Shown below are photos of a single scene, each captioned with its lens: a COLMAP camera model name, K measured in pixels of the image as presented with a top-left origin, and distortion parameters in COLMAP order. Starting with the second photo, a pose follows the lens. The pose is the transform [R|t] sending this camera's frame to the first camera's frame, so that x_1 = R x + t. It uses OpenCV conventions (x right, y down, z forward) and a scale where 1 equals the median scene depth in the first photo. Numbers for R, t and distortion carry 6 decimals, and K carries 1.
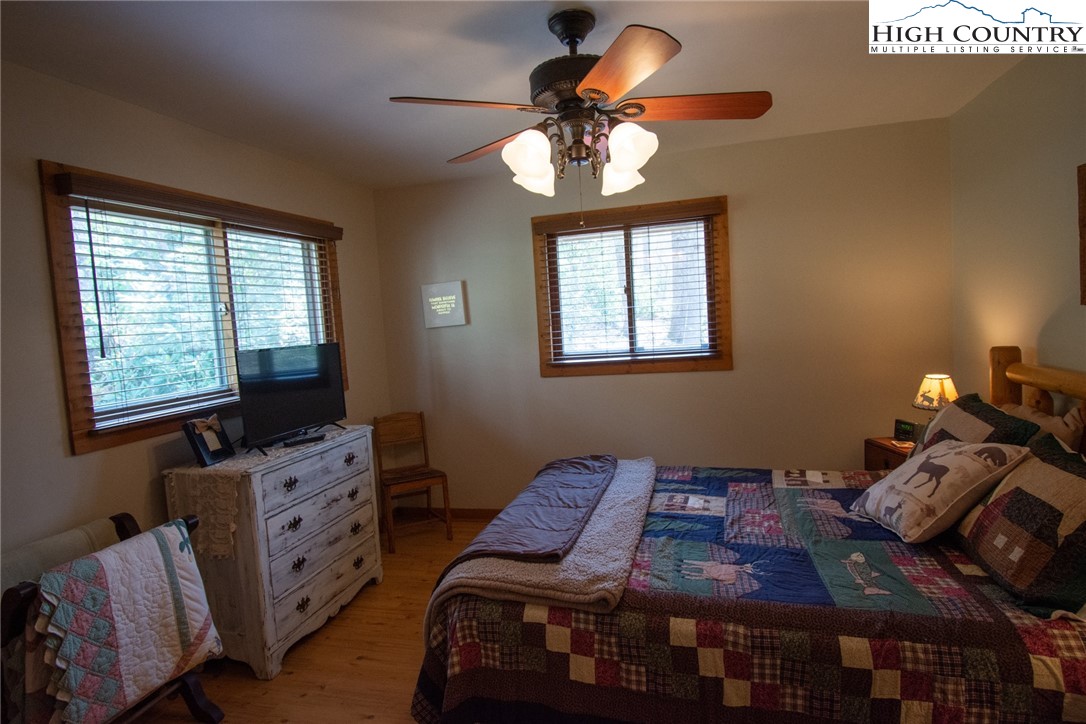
lens RADIAL K [[567.3, 0, 542.0], [0, 567.3, 356.1], [0, 0, 1]] dist [0.015115, -0.024802]
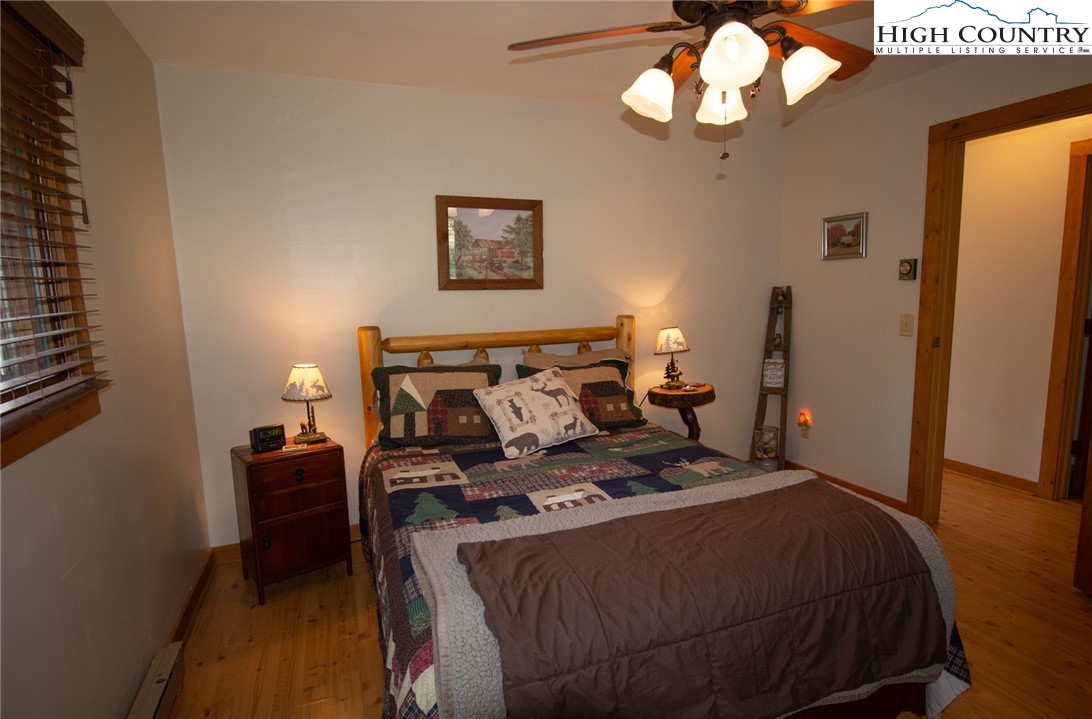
lens RADIAL K [[594.2, 0, 547.3], [0, 594.2, 375.9], [0, 0, 1]] dist [0.006283, 0.000151]
pose [[-0.591236, -0.049325, 0.804989, -0.415363], [0.113458, 0.983115, 0.143571, -0.052938], [-0.798478, 0.176217, -0.575657, 1.468256]]
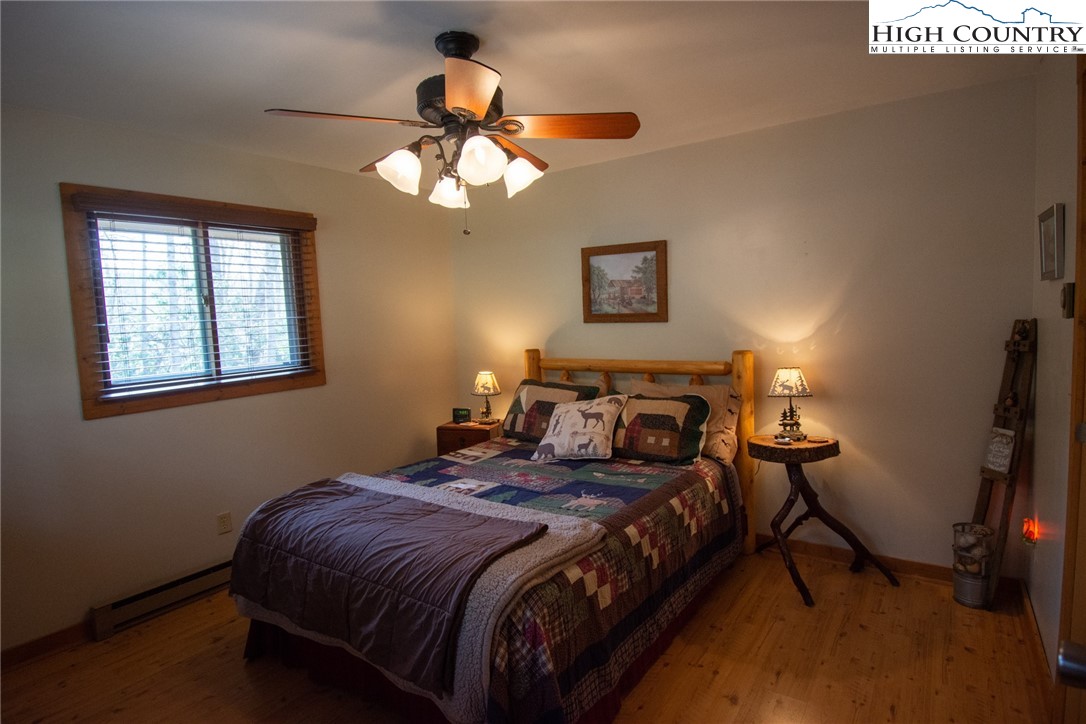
lens RADIAL K [[567.3, 0, 533.0], [0, 567.3, 359.2], [0, 0, 1]] dist [0.015115, -0.024802]
pose [[0.354116, -0.026842, 0.934816, -0.728957], [0.080724, 0.996735, -0.001959, 0.015731], [-0.931711, 0.076156, 0.355126, 0.429561]]
